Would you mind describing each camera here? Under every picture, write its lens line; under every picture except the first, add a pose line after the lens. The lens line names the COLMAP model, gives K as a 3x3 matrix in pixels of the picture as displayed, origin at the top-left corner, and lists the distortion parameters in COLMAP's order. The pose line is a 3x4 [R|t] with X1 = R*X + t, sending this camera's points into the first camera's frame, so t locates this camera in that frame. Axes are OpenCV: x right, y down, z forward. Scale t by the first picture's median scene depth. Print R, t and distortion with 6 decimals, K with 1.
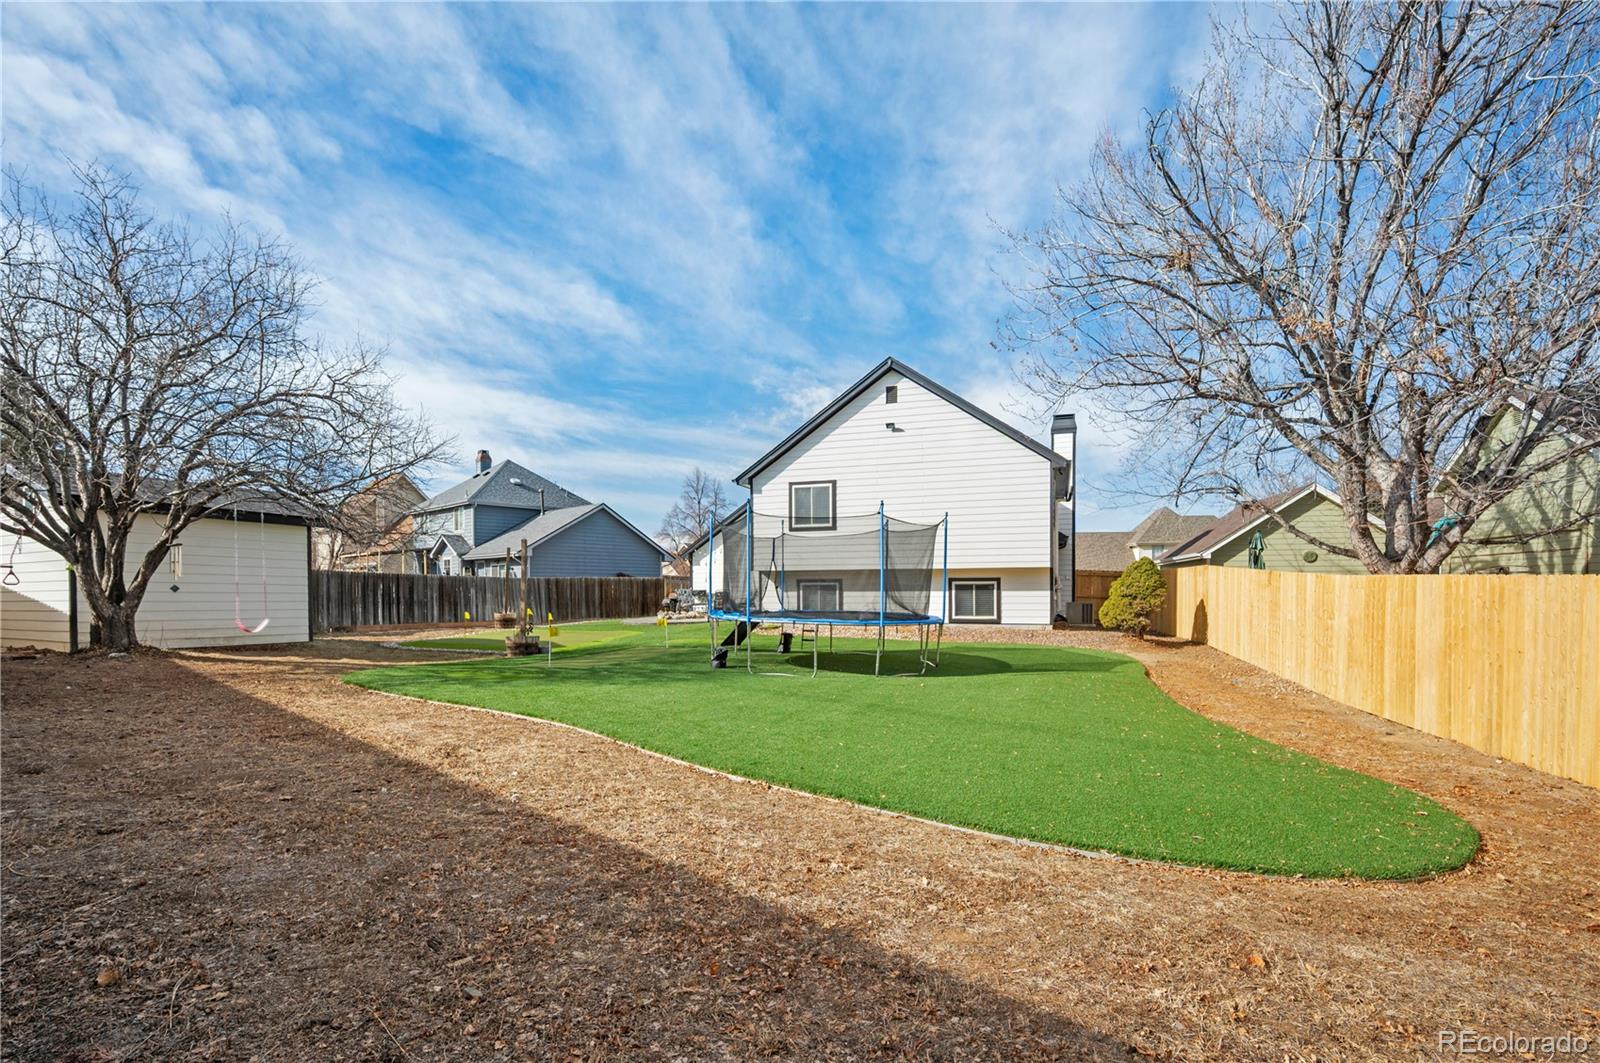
lens RADIAL K [[723.0, 0, 782.9], [0, 723.0, 601.2], [0, 0, 1]] dist [-0.002455, 0.001163]
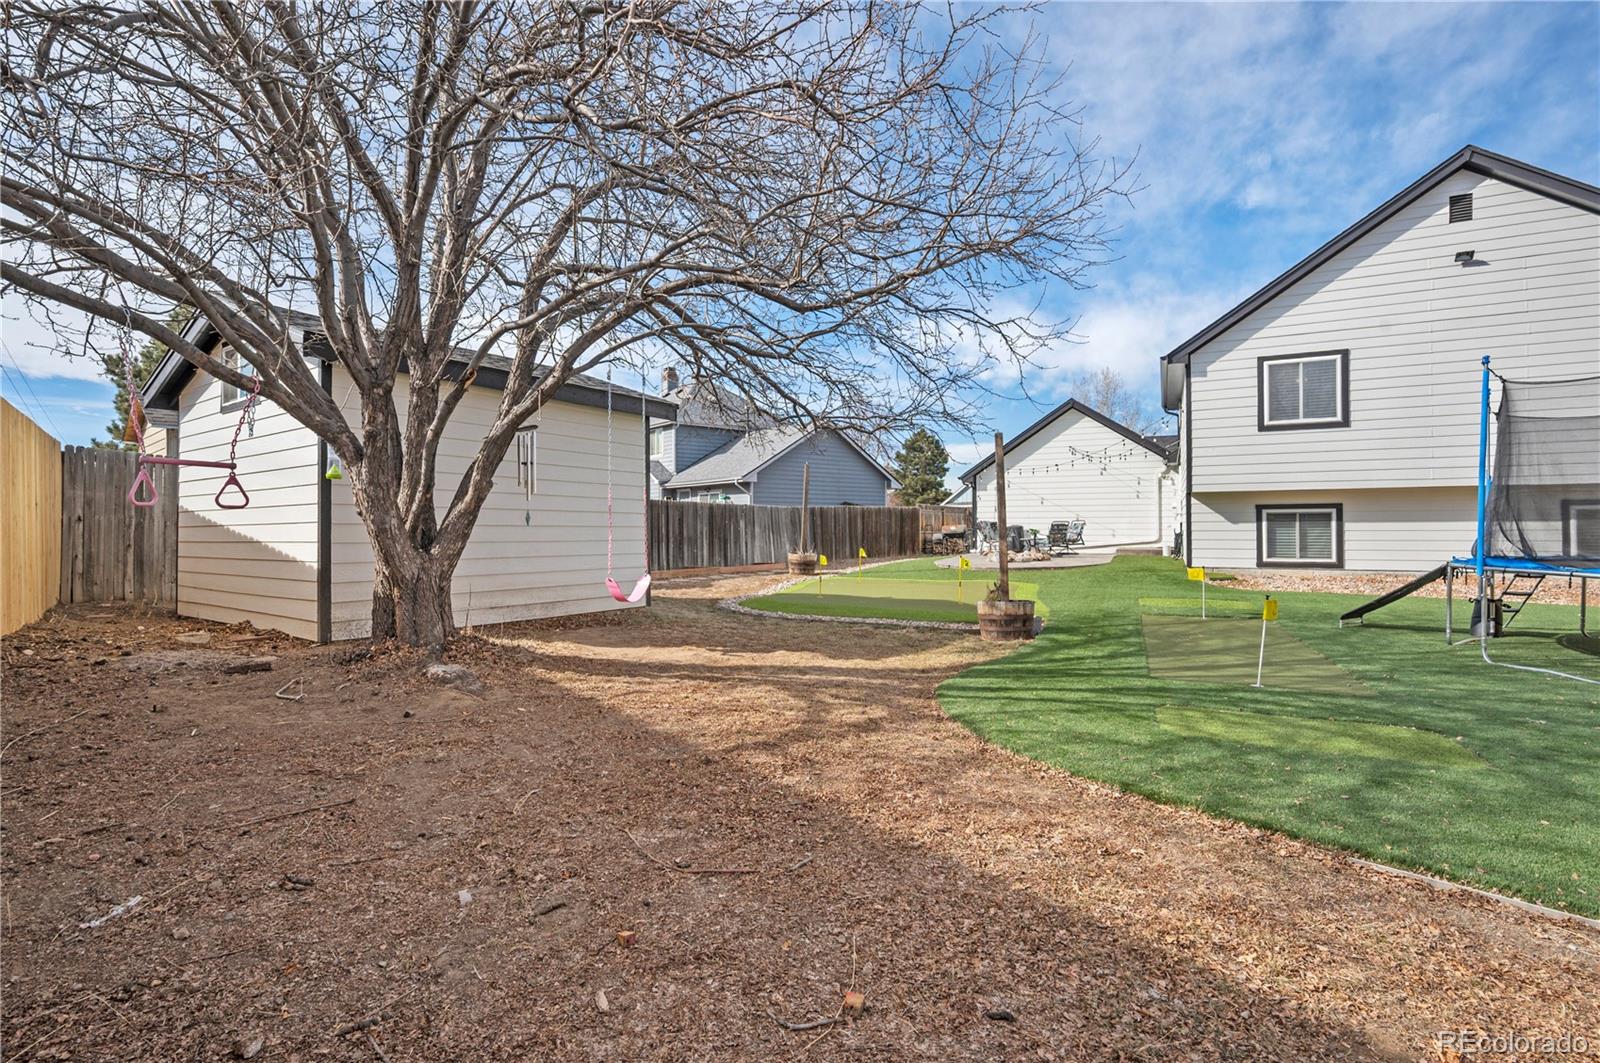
lens RADIAL K [[723.0, 0, 798.7], [0, 723.0, 529.8], [0, 0, 1]] dist [-0.002455, 0.001163]
pose [[0.993118, -0.002809, -0.117088, -0.325846], [0.002050, 0.999976, -0.006603, -0.003081], [0.117104, 0.006317, 0.993100, 0.292054]]
